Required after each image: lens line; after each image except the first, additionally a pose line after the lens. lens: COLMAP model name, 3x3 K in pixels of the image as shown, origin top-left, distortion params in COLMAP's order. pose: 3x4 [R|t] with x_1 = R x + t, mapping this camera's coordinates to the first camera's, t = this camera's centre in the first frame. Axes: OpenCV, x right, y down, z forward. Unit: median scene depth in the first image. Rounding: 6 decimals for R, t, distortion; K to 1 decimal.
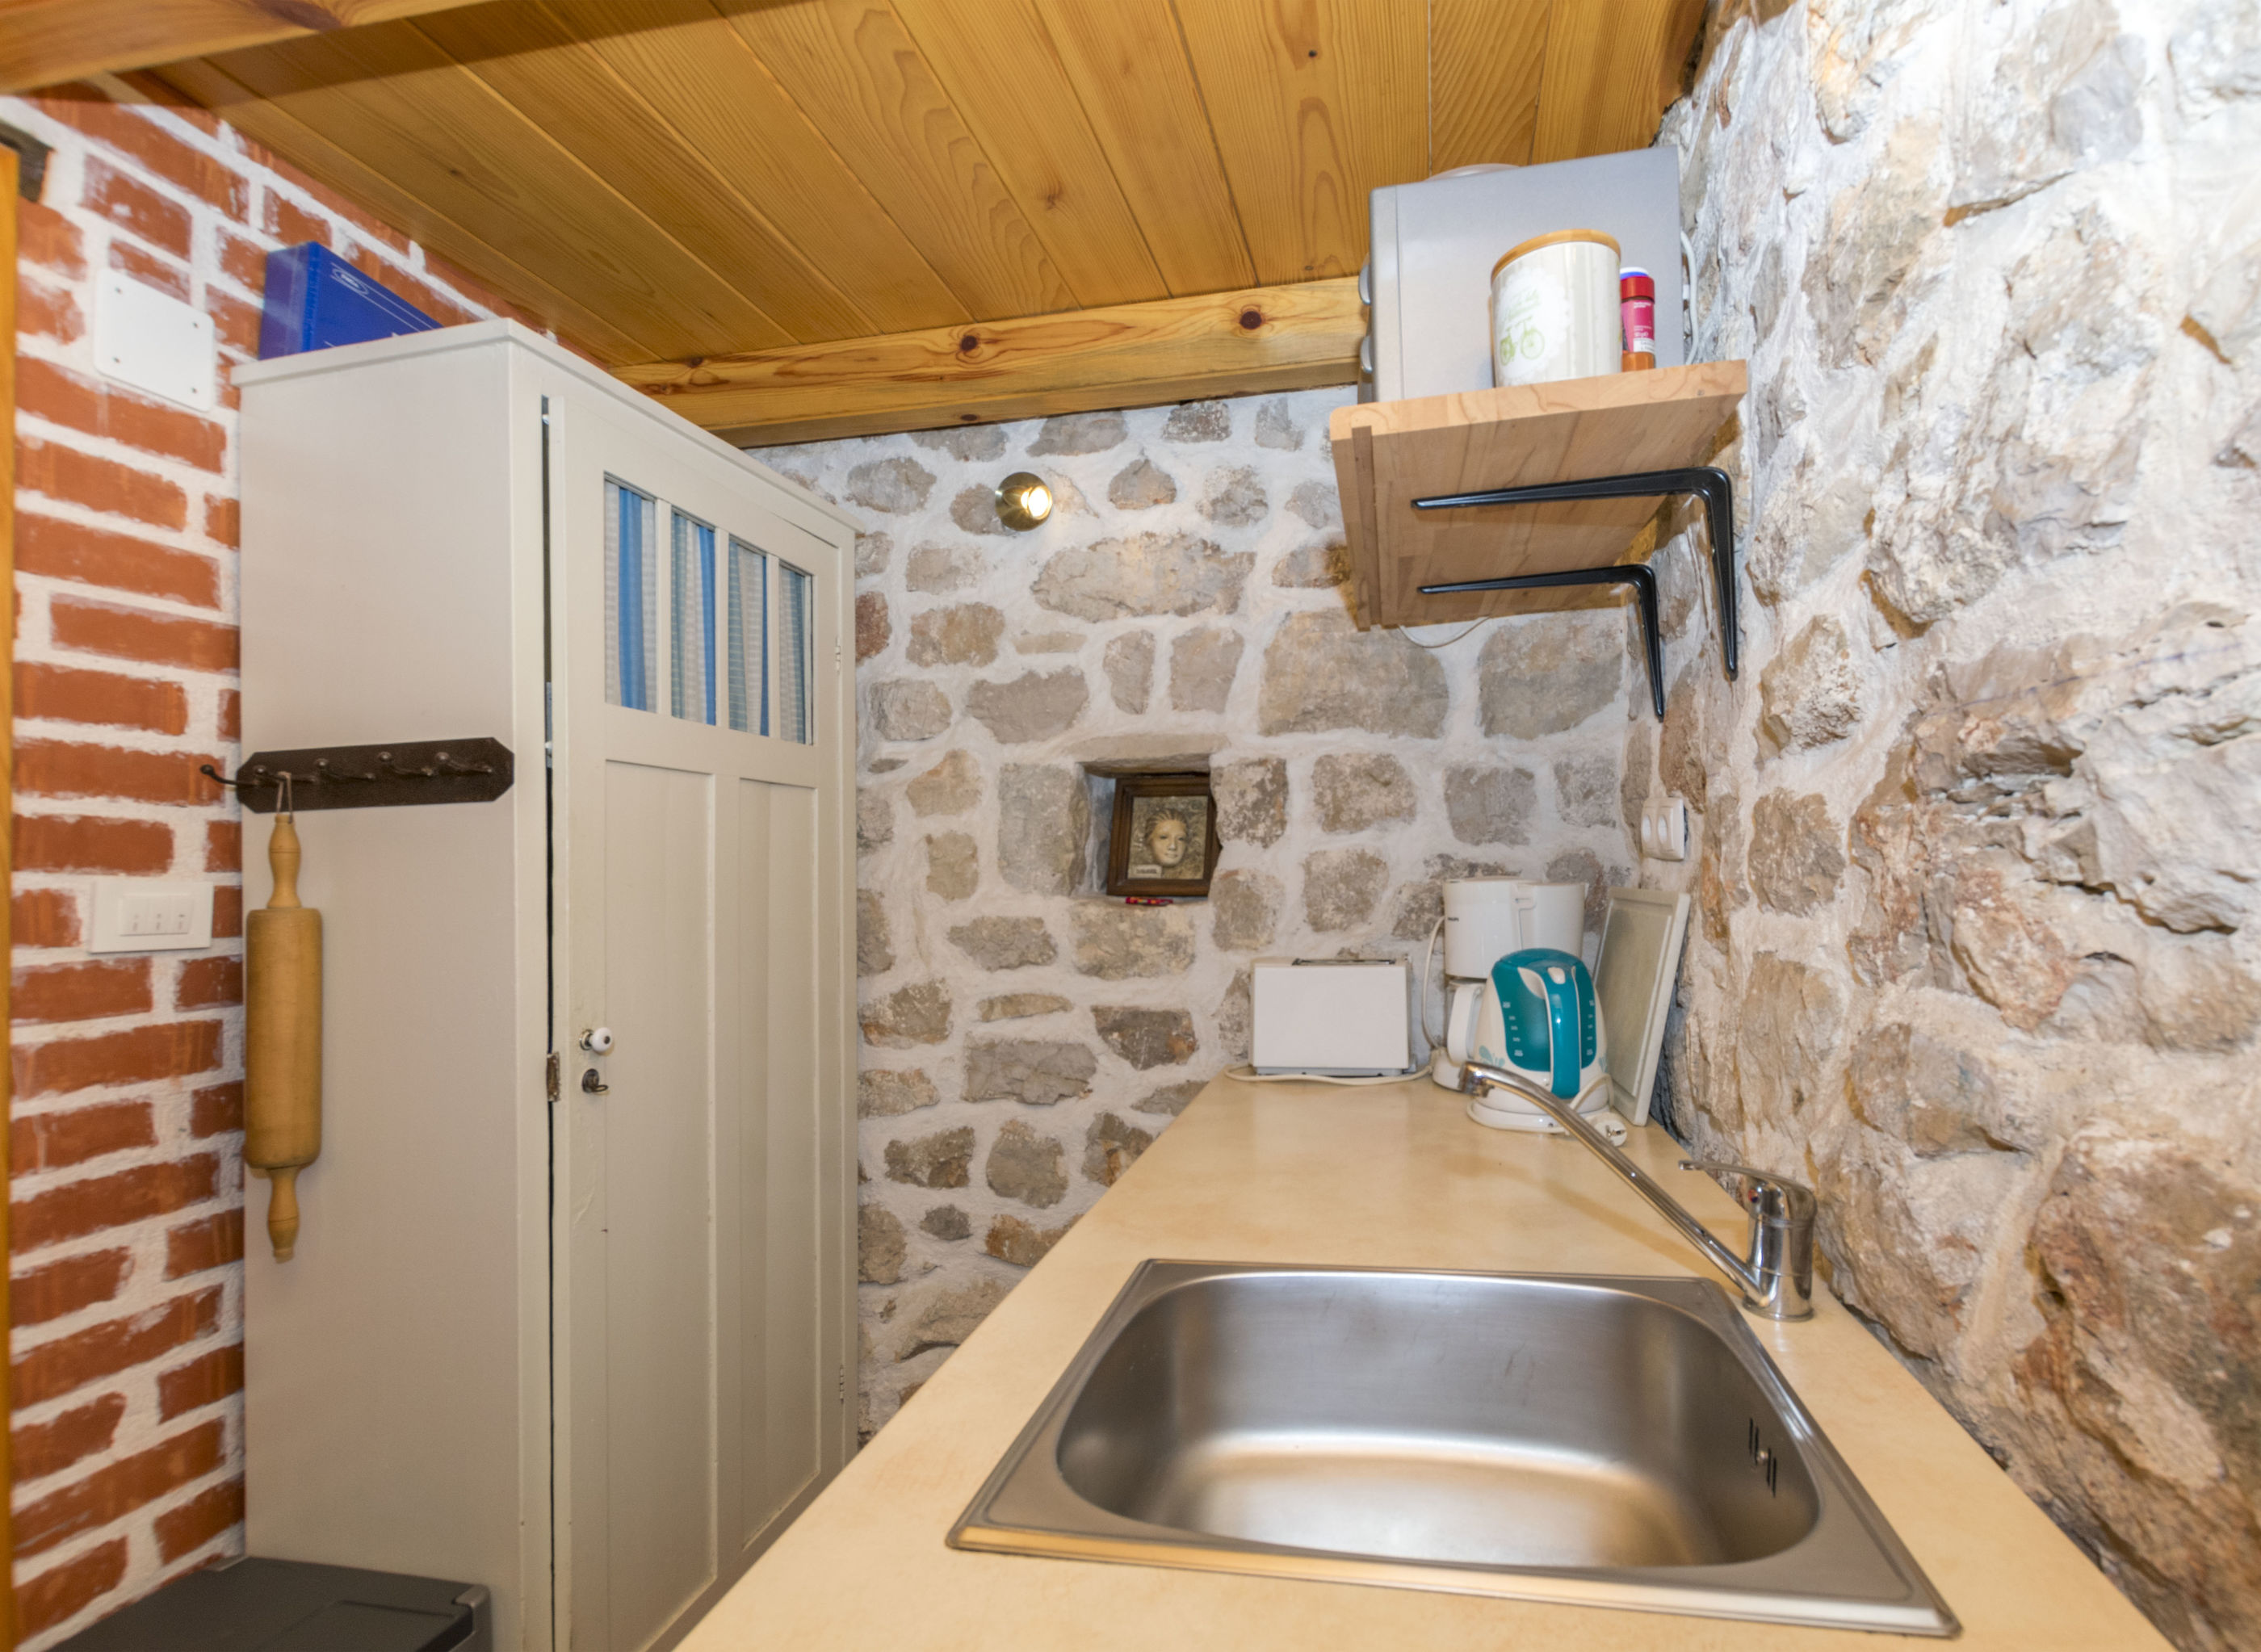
lens RADIAL K [[1073.3, 0, 1226.6], [0, 1073.3, 869.7], [0, 0, 1]] dist [-0.000626, 0.000054]
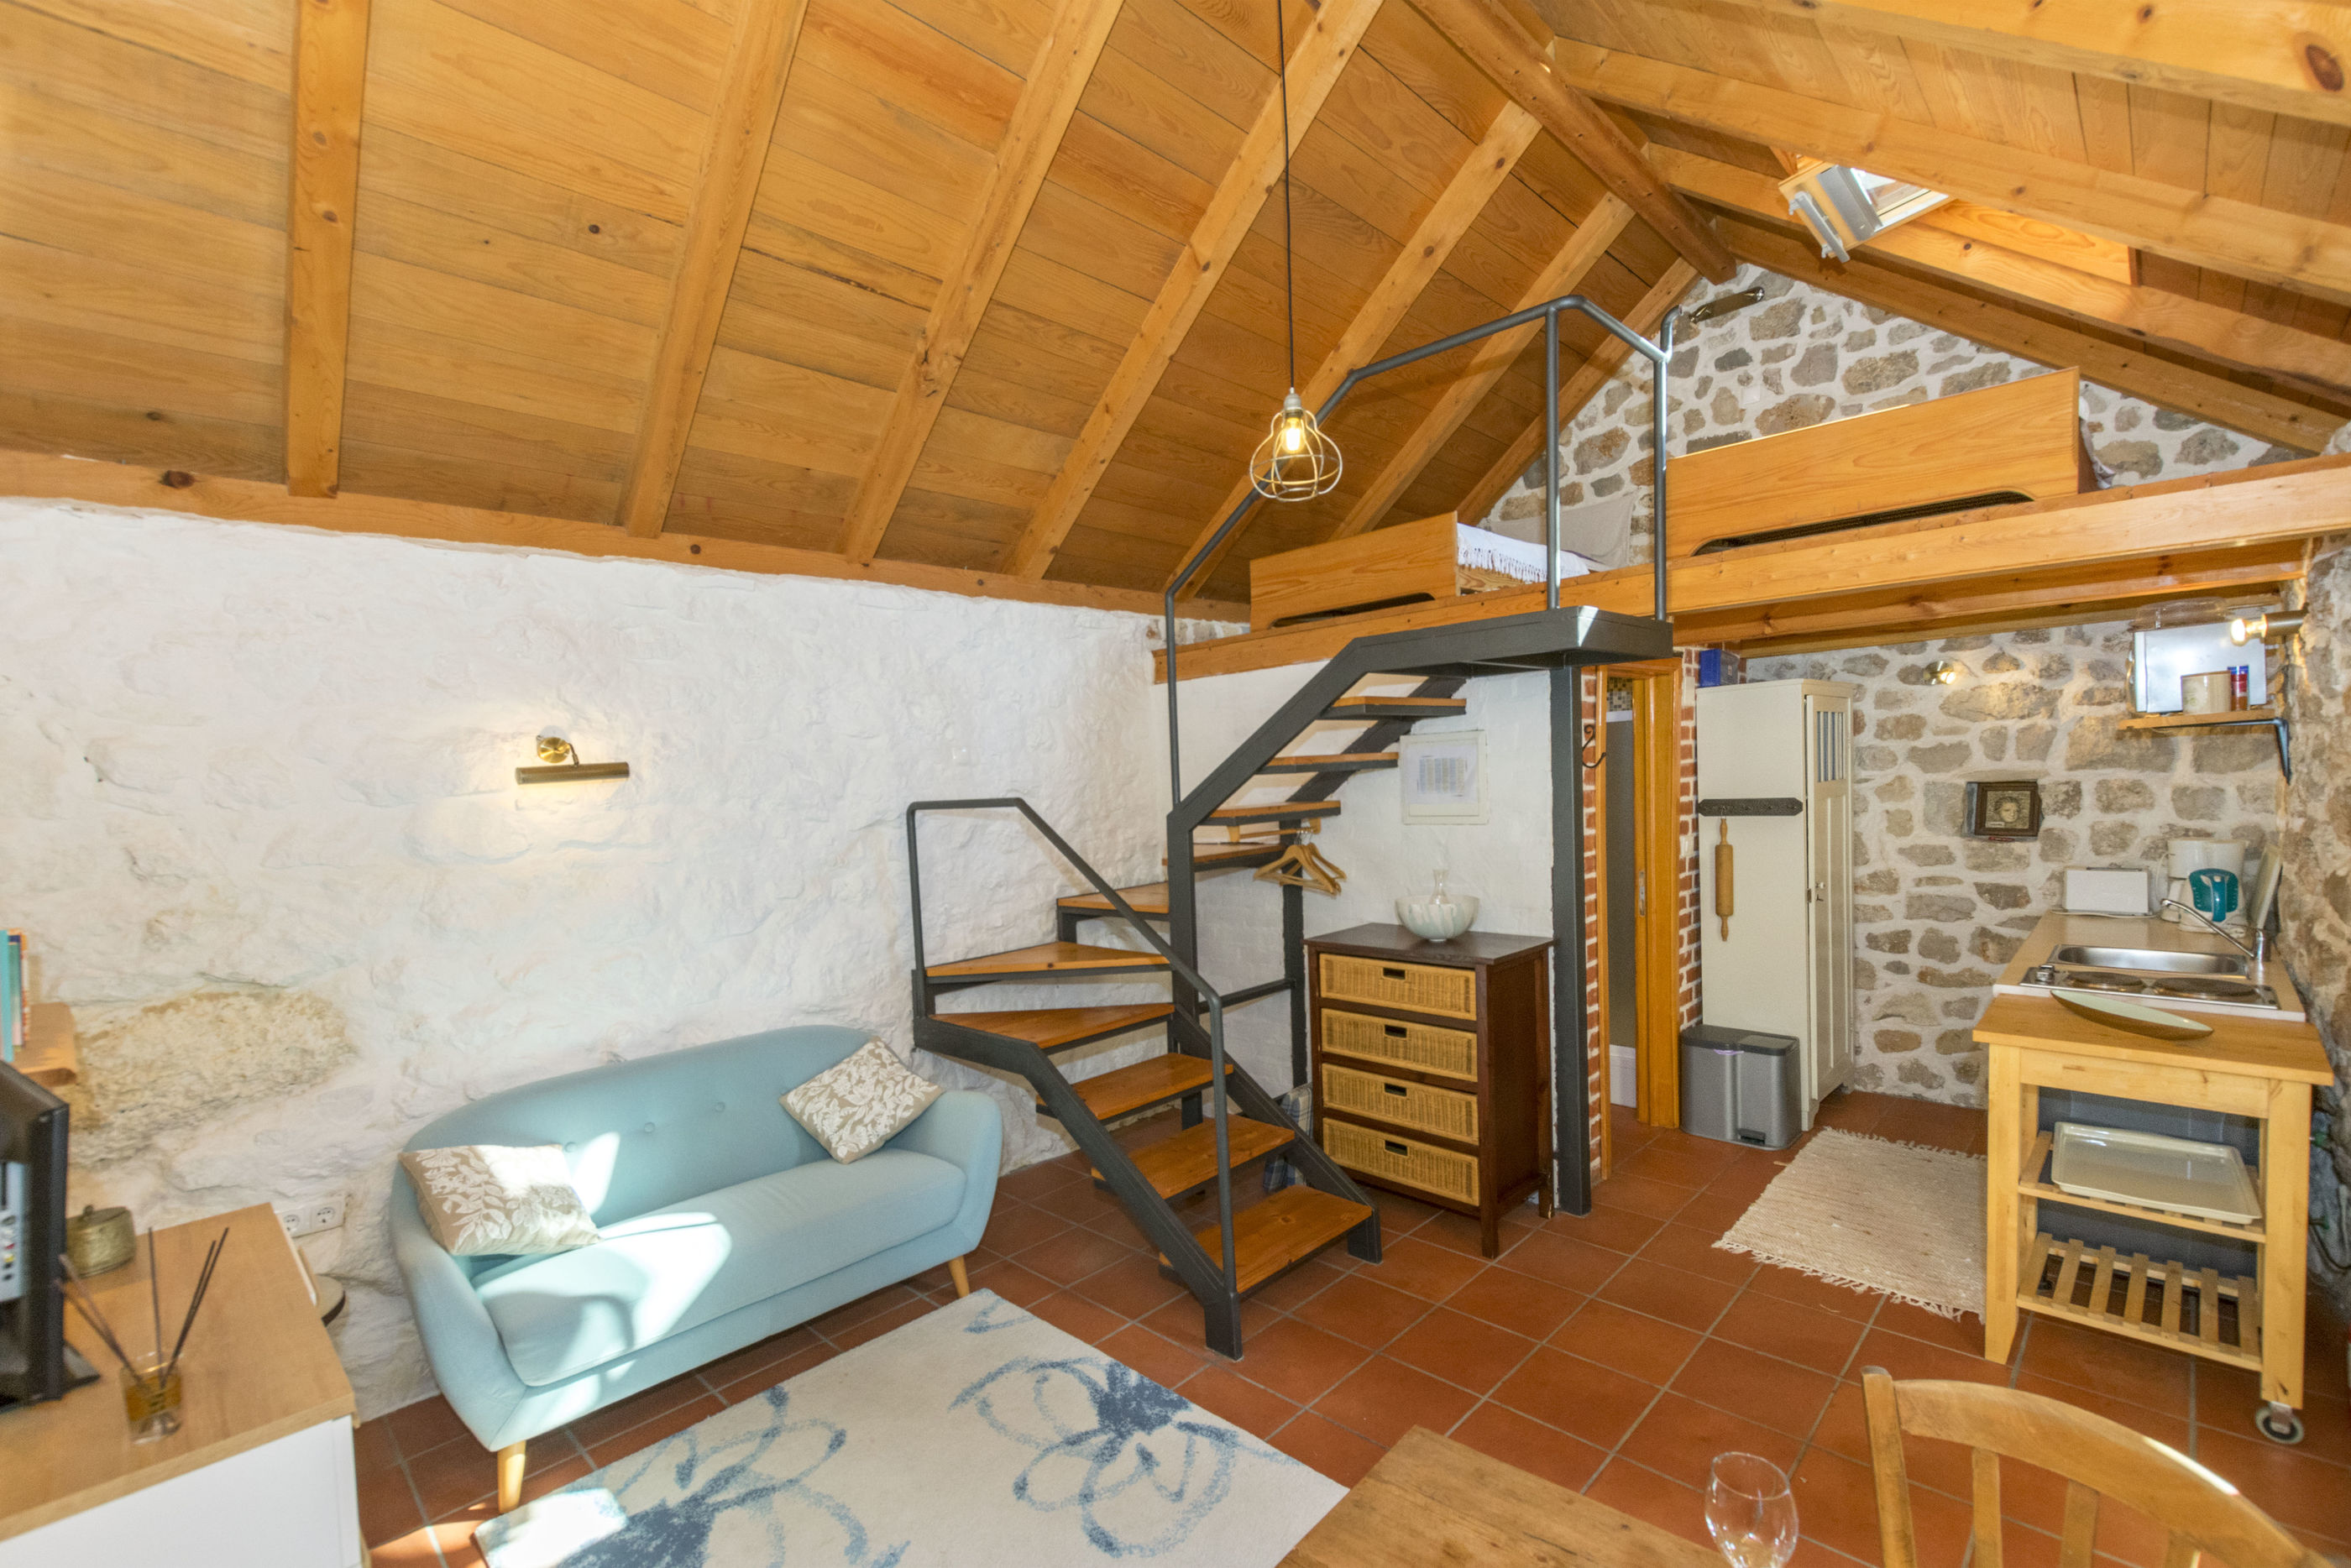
lens RADIAL K [[1026.4, 0, 1201.6], [0, 1026.4, 803.3], [0, 0, 1]] dist [0.005626, -0.003263]
pose [[0.828758, 0.002625, -0.559601, -0.271982], [0.027486, 0.998591, 0.045392, -0.205330], [0.558932, -0.053000, 0.827518, -1.892444]]
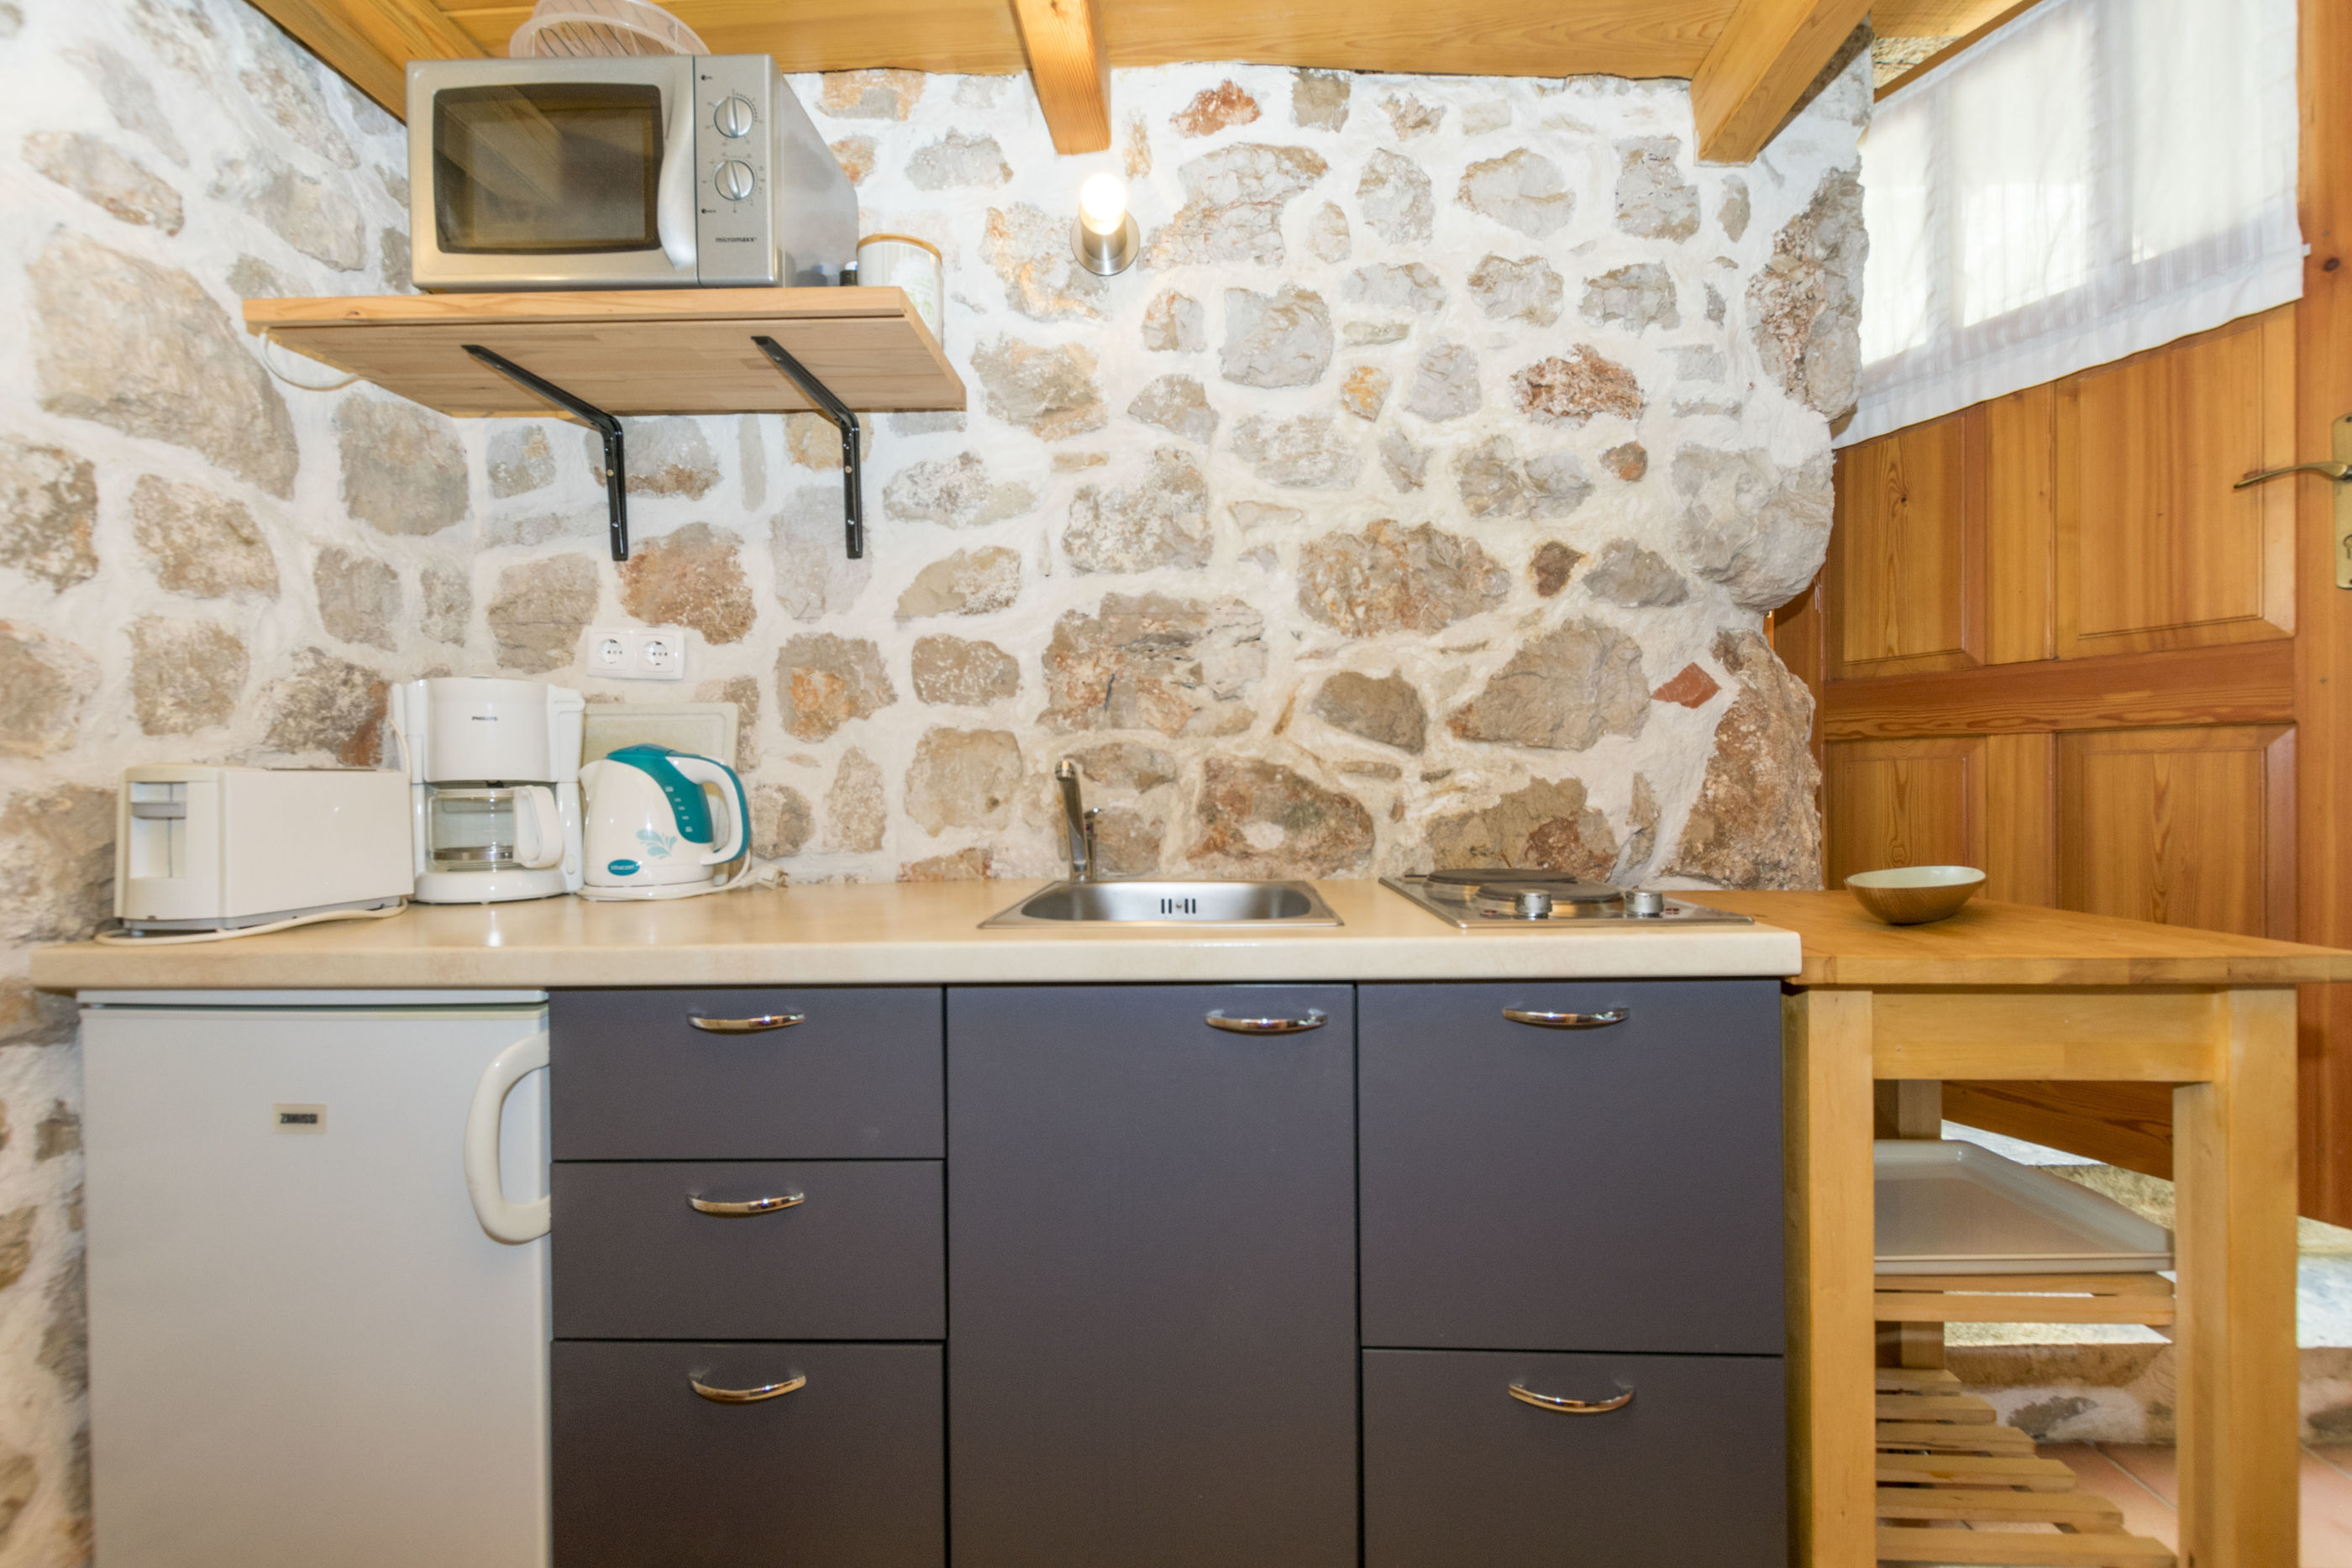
lens RADIAL K [[1026.9, 0, 1165.8], [0, 1026.9, 805.9], [0, 0, 1]] dist [0.005626, -0.003263]
pose [[-0.118129, 0.003008, 0.992994, -0.609877], [0.011779, 0.999929, -0.001628, 0.107384], [-0.992928, 0.011504, -0.118157, 0.434603]]
